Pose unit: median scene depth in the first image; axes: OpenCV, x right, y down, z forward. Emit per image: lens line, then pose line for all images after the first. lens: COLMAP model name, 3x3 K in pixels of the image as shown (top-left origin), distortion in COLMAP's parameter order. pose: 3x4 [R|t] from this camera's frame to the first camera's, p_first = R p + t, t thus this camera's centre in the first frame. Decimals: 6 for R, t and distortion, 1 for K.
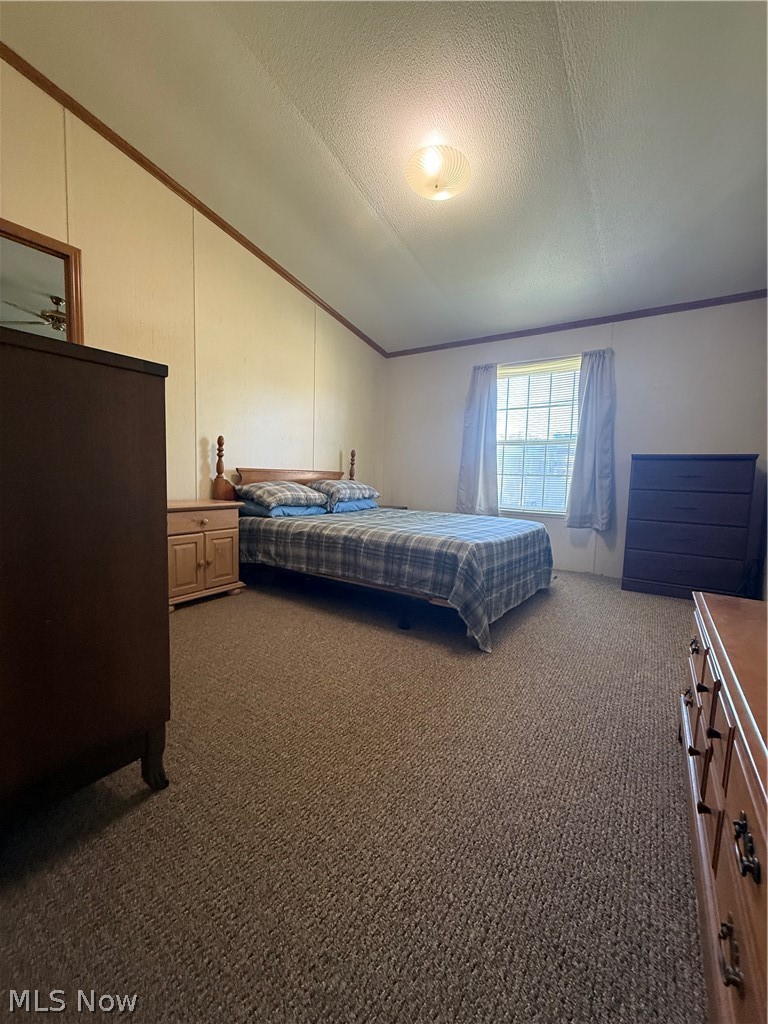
lens RADIAL K [[407.5, 0, 386.9], [0, 407.5, 511.0], [0, 0, 1]] dist [-0.001099, -0.000196]
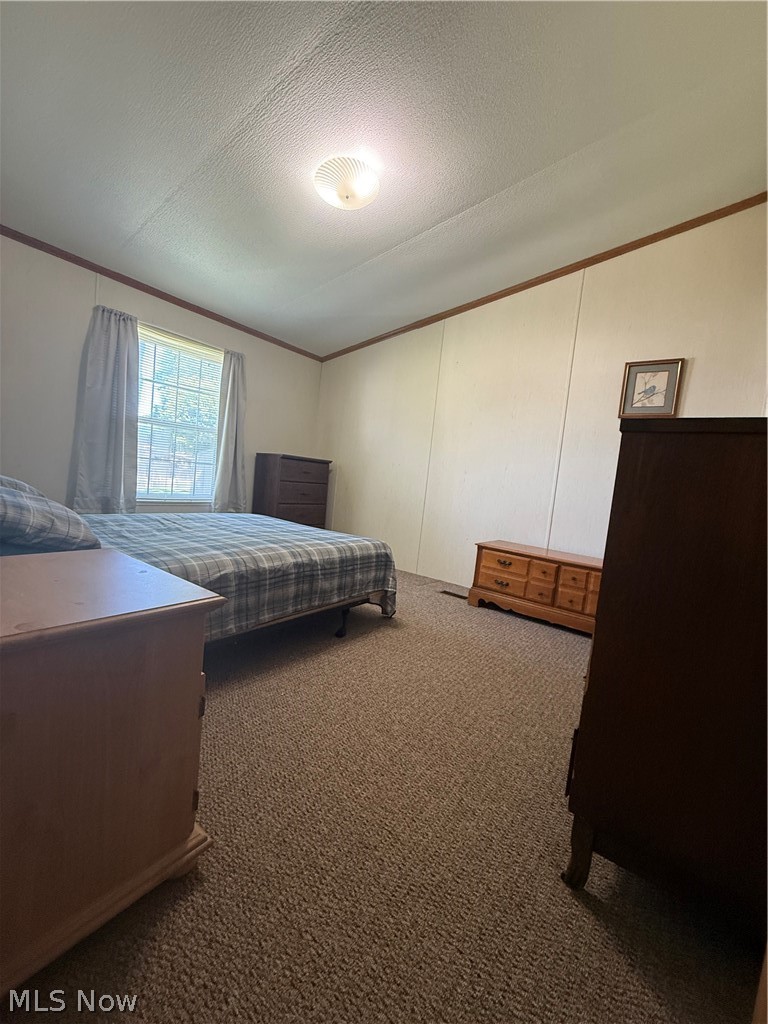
lens RADIAL K [[407.5, 0, 385.0], [0, 407.5, 509.6], [0, 0, 1]] dist [-0.001099, -0.000196]
pose [[0.053557, -0.099517, 0.993593, -0.900270], [-0.007827, 0.994949, 0.100075, -0.127129], [-0.998534, -0.013136, 0.052507, 0.802758]]
